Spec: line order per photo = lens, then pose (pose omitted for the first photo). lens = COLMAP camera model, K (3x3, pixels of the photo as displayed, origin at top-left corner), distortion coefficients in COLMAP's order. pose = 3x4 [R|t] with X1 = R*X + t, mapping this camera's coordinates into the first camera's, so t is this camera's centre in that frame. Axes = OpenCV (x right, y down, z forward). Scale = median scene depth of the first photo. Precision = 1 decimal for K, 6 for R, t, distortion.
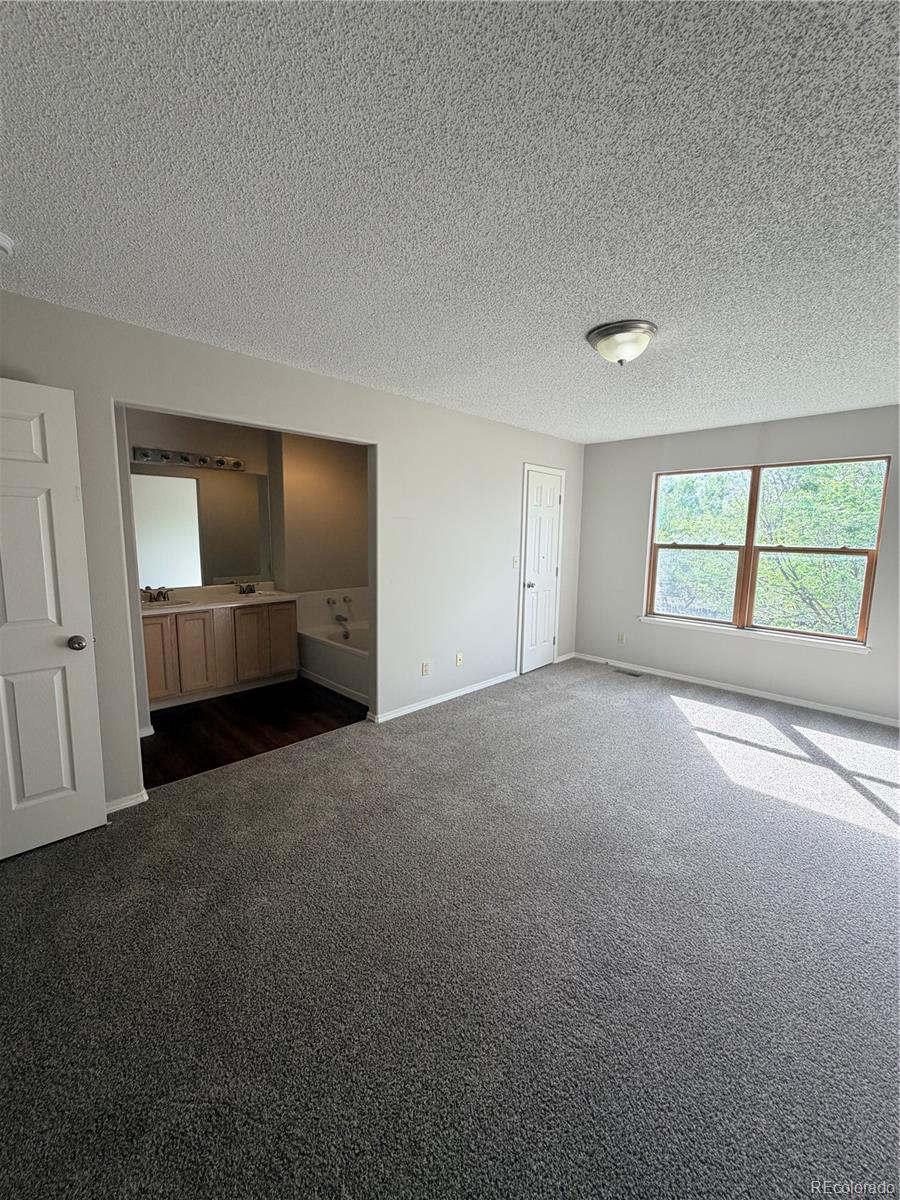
lens RADIAL K [[481.2, 0, 448.7], [0, 481.2, 597.4], [0, 0, 1]] dist [-0.000970, 0.000511]
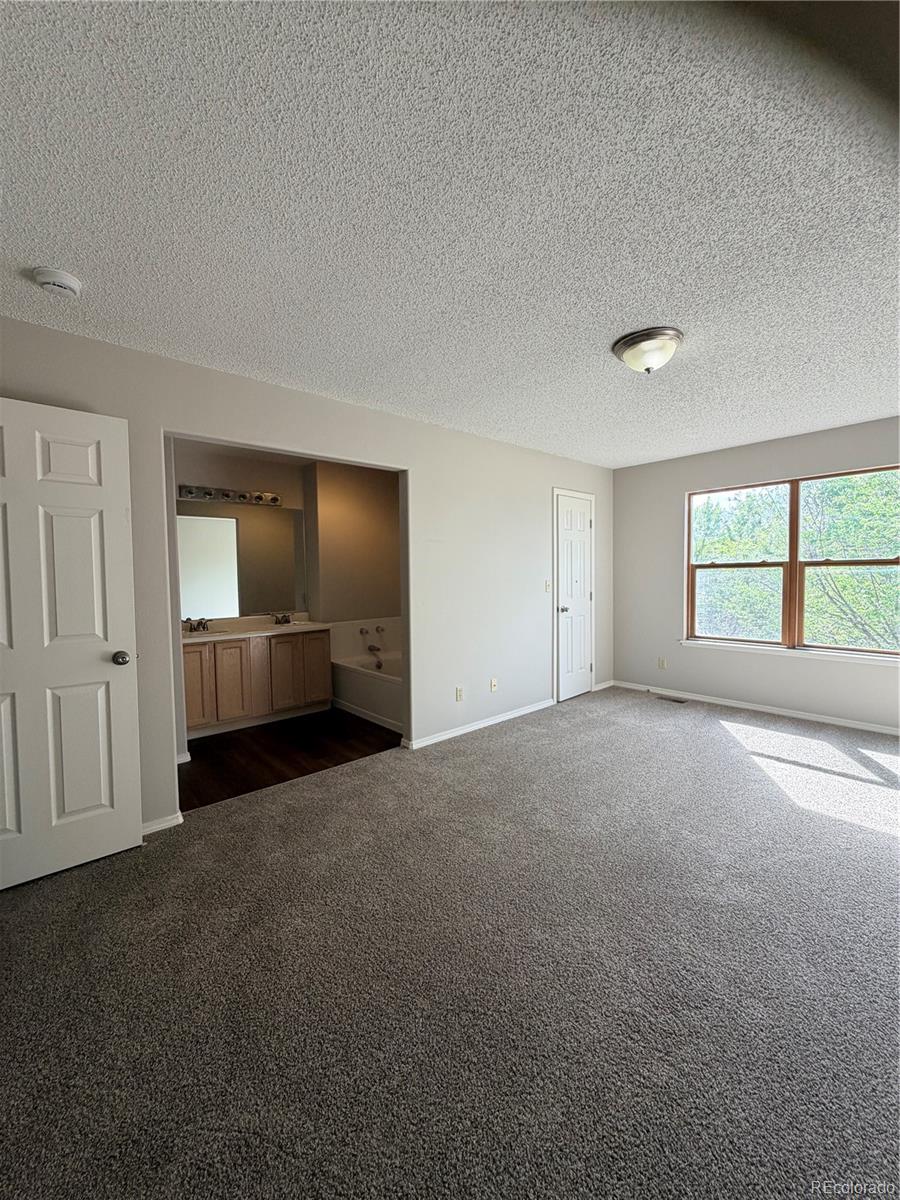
lens RADIAL K [[481.2, 0, 448.7], [0, 481.2, 596.8], [0, 0, 1]] dist [-0.000970, 0.000511]
pose [[0.997769, -0.025454, -0.061713, -0.006595], [0.019844, 0.995756, -0.089869, 0.049454], [0.063739, 0.088444, 0.994040, 0.009918]]
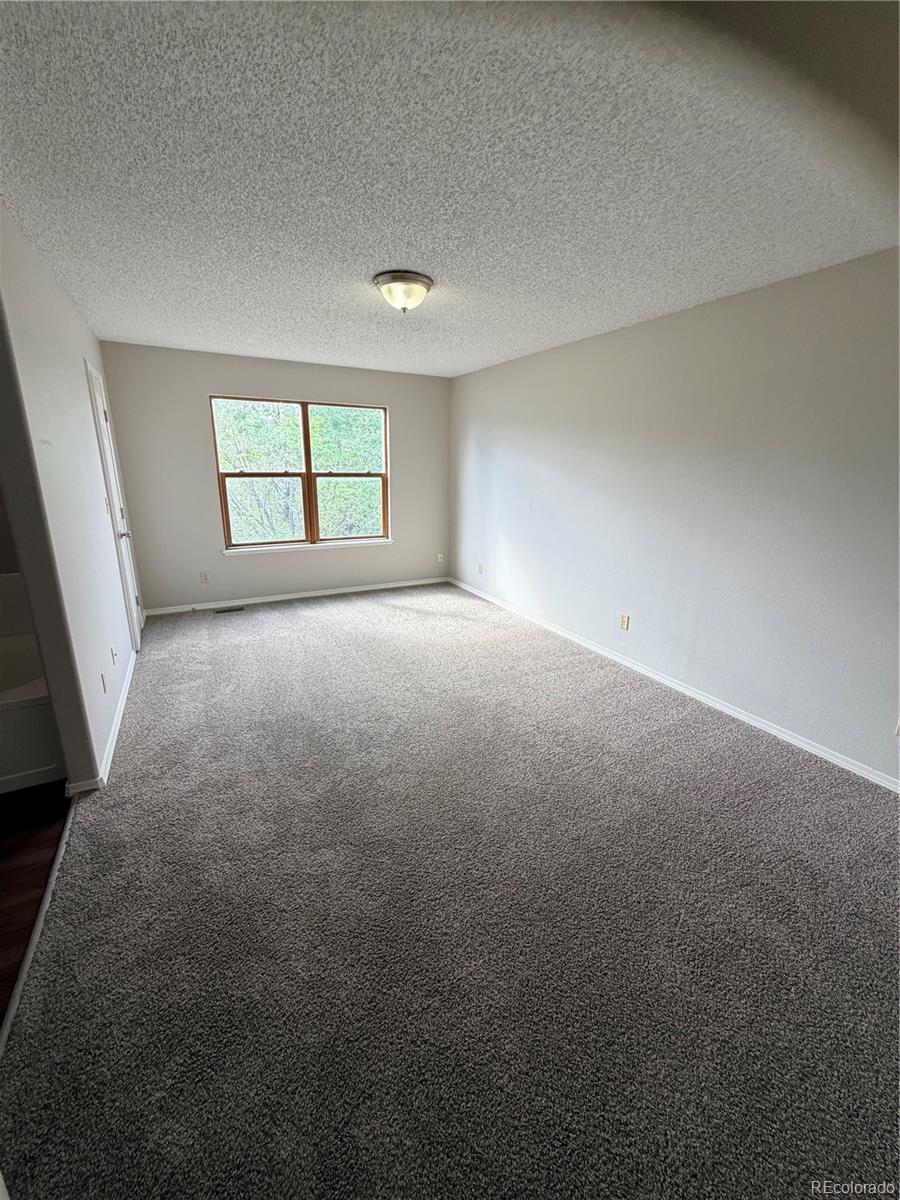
lens RADIAL K [[481.2, 0, 447.1], [0, 481.2, 598.1], [0, 0, 1]] dist [-0.000970, 0.000511]
pose [[0.289395, -0.271432, 0.917919, -0.611866], [0.120434, 0.961657, 0.246396, -0.083723], [-0.949603, 0.039243, 0.310989, 0.442781]]
